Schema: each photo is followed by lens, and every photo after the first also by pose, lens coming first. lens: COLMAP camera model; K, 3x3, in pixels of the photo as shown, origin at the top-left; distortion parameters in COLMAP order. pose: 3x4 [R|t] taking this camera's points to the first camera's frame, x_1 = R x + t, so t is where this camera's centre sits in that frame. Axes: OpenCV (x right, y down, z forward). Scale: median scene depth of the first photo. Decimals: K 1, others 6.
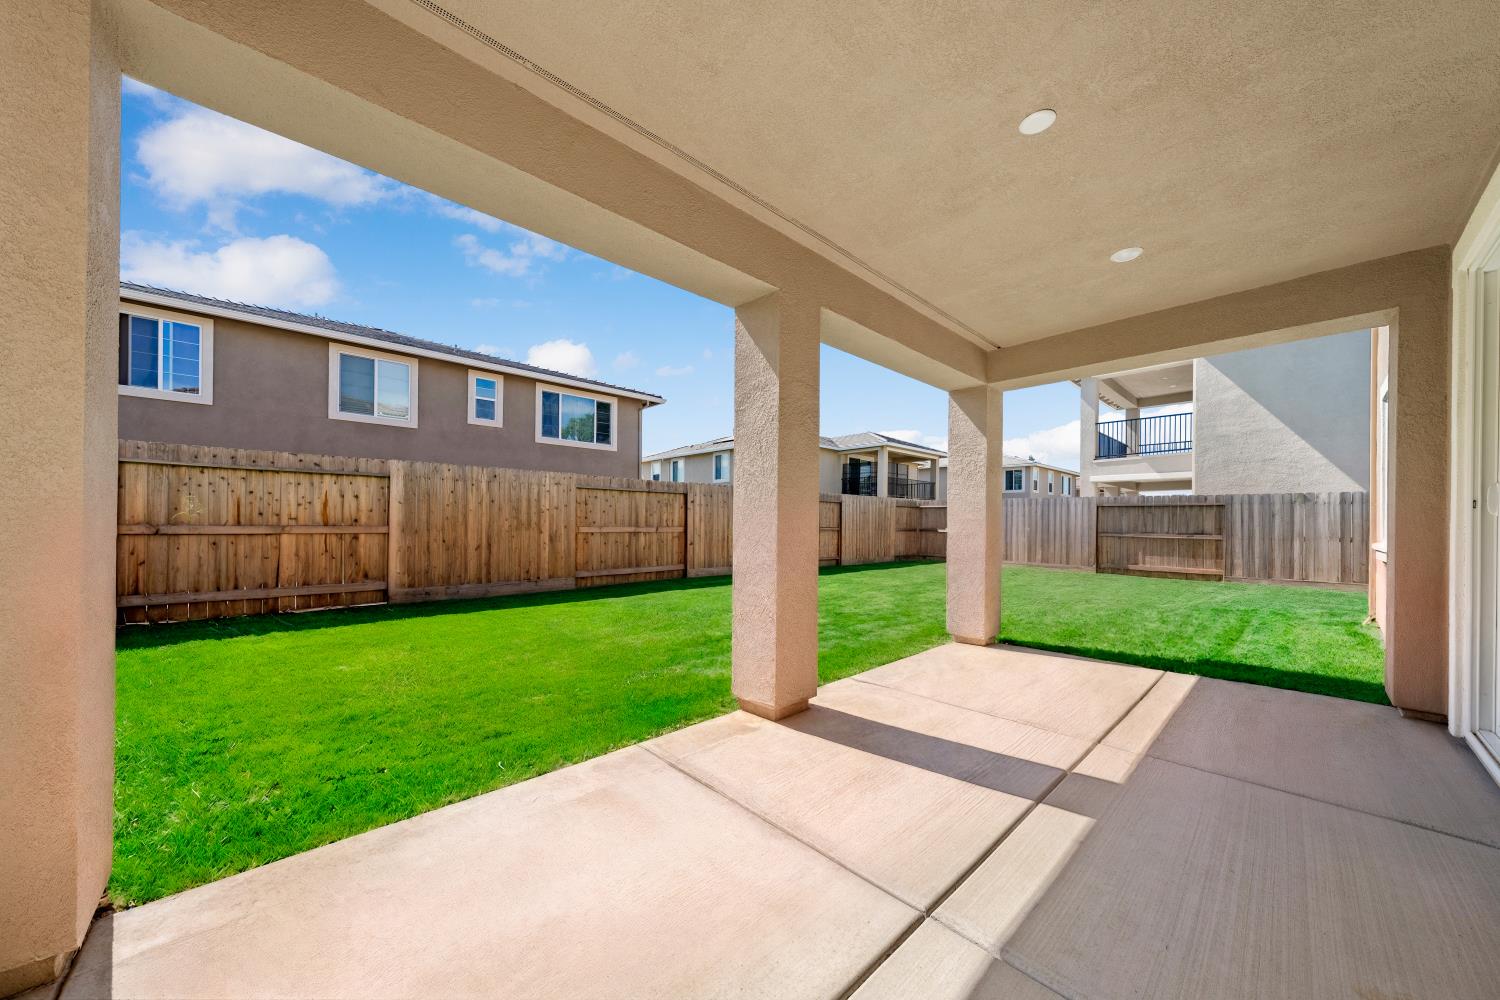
lens RADIAL K [[515.6, 0, 728.3], [0, 515.6, 517.4], [0, 0, 1]] dist [0.000765, 0.000012]
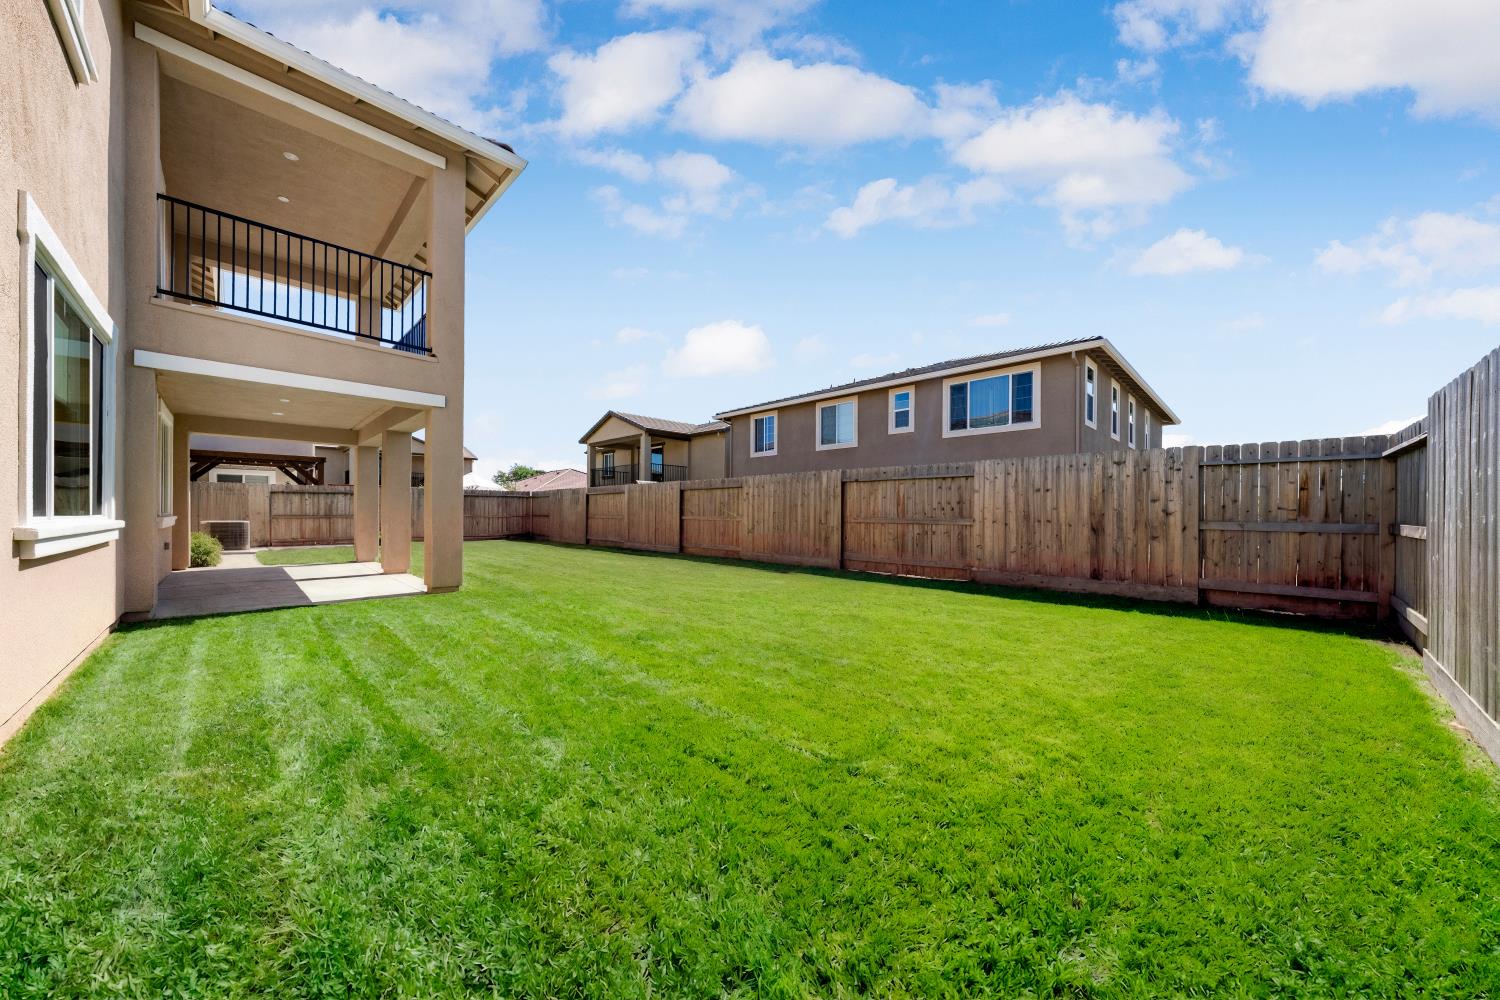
lens RADIAL K [[515.6, 0, 748.3], [0, 515.6, 513.8], [0, 0, 1]] dist [0.000765, 0.000012]
pose [[0.048429, -0.011604, -0.998759, 0.690859], [0.003034, 0.999930, -0.011471, 0.017788], [0.998822, -0.002474, 0.048461, 0.609877]]
